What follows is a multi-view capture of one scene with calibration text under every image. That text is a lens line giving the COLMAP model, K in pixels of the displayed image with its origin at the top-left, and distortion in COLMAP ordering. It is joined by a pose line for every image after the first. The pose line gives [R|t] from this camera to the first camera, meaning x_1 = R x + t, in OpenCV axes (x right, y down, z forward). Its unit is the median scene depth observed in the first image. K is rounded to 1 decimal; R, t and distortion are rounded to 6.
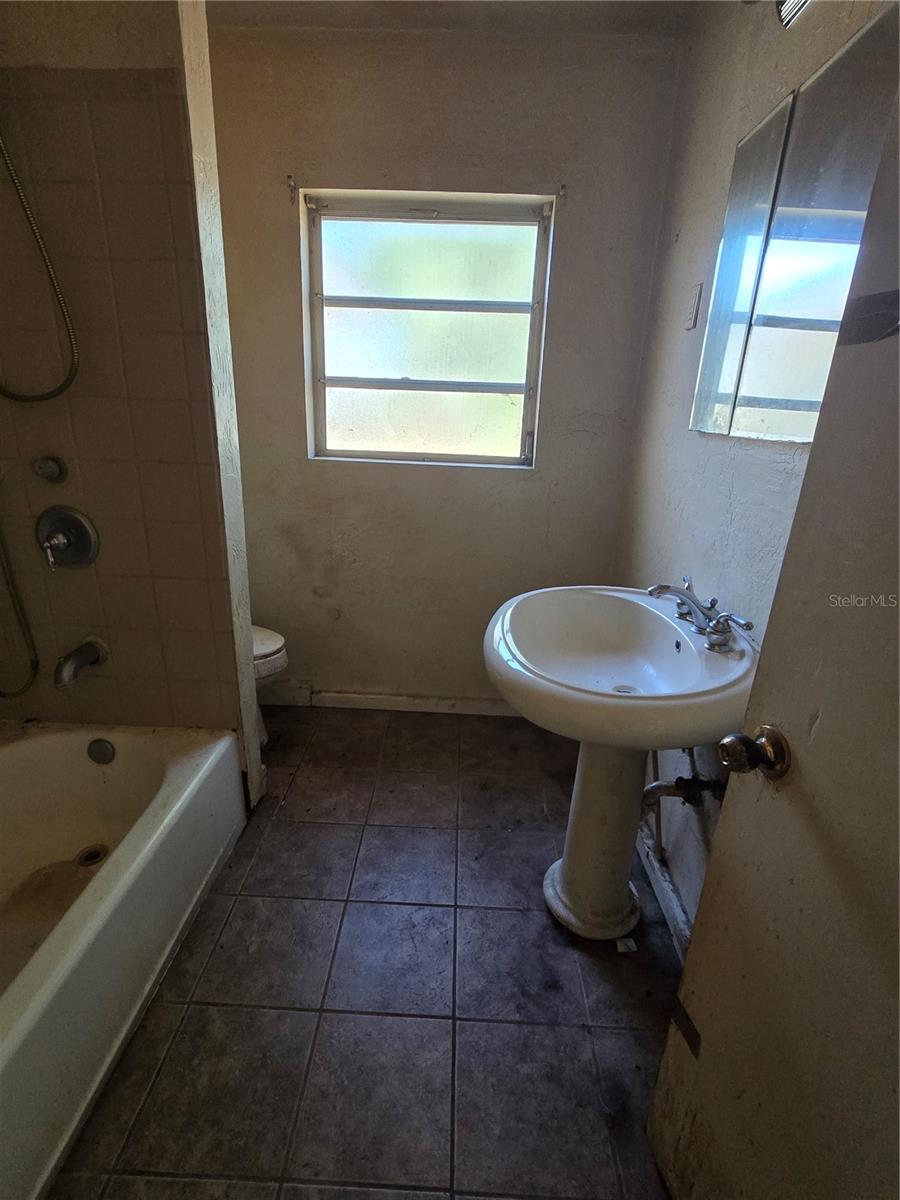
lens RADIAL K [[574.1, 0, 449.2], [0, 574.1, 599.3], [0, 0, 1]] dist [-0.010972, 0.003809]
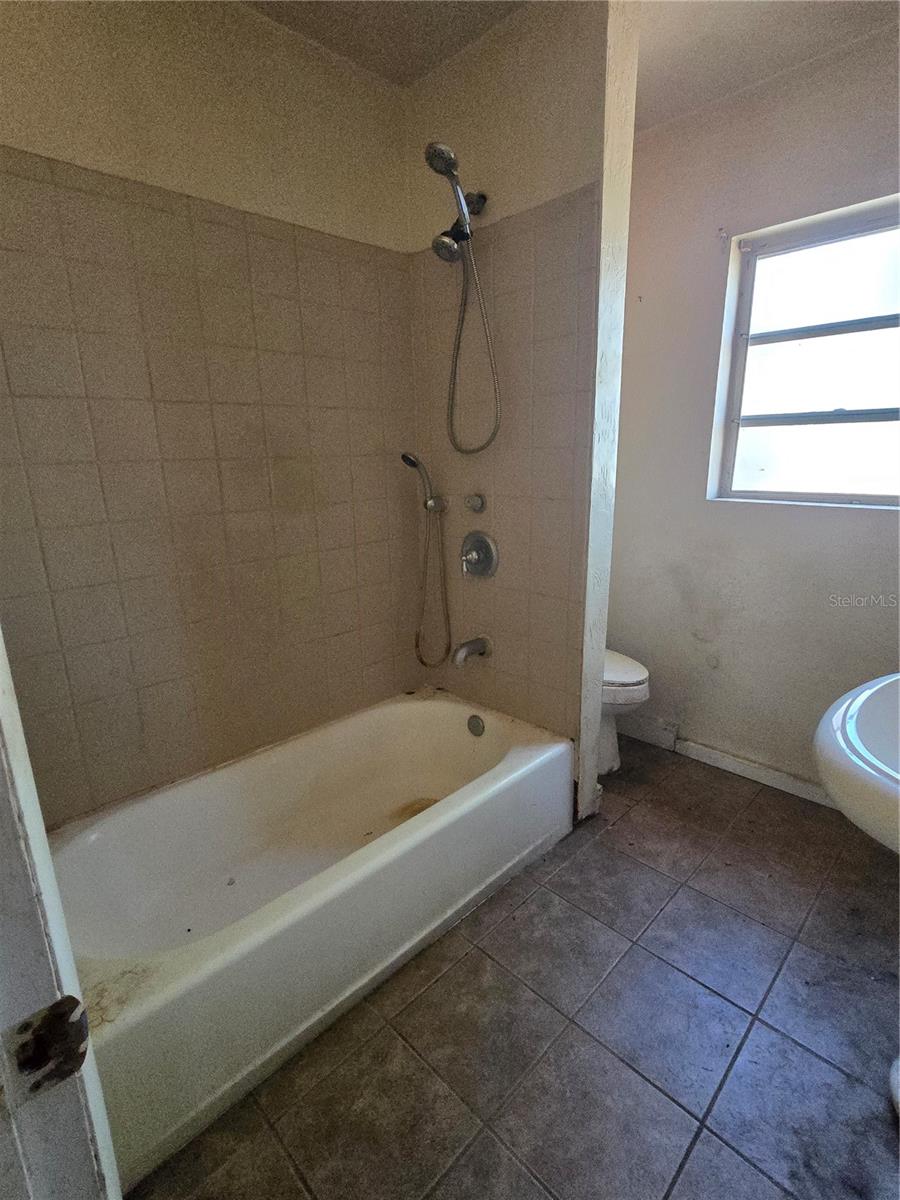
lens RADIAL K [[574.1, 0, 440.4], [0, 574.1, 596.6], [0, 0, 1]] dist [-0.010972, 0.003809]
pose [[0.719996, 0.121783, -0.683209, 0.168679], [-0.176883, 0.984171, -0.010977, 0.015432], [0.671057, 0.128752, 0.730141, -0.007769]]
